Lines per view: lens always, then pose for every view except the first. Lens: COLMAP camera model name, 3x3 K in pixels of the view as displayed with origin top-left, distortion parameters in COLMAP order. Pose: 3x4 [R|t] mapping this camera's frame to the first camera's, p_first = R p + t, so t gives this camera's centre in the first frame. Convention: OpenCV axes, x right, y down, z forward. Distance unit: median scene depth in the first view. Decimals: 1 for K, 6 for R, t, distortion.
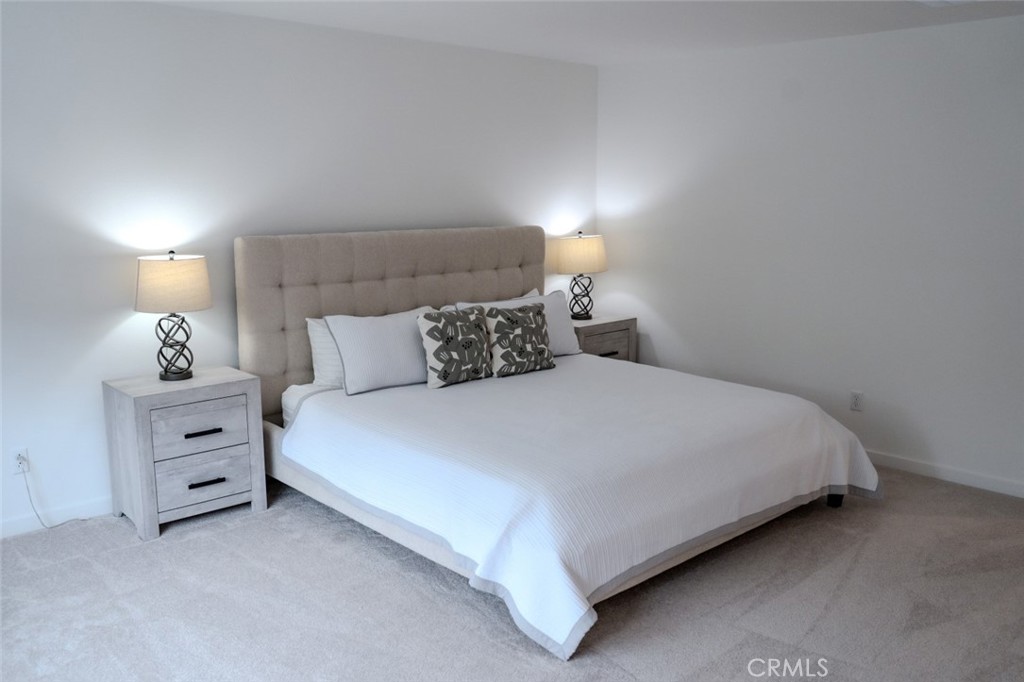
lens RADIAL K [[827.3, 0, 512.0], [0, 827.3, 341.0], [0, 0, 1]] dist [-0.056264, -0.000144]
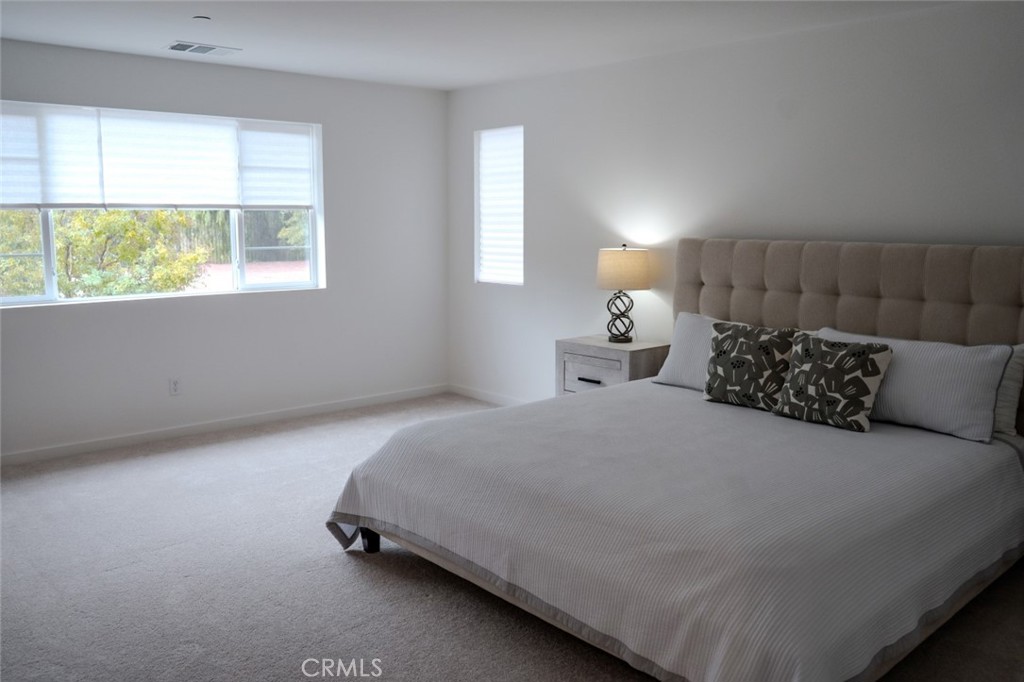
lens RADIAL K [[827.3, 0, 512.0], [0, 827.3, 341.0], [0, 0, 1]] dist [-0.056264, -0.000144]
pose [[-0.006899, 0.146328, -0.989212, 0.832798], [-0.165365, 0.975449, 0.145446, -0.109980], [0.986208, 0.164585, 0.017468, 0.744989]]
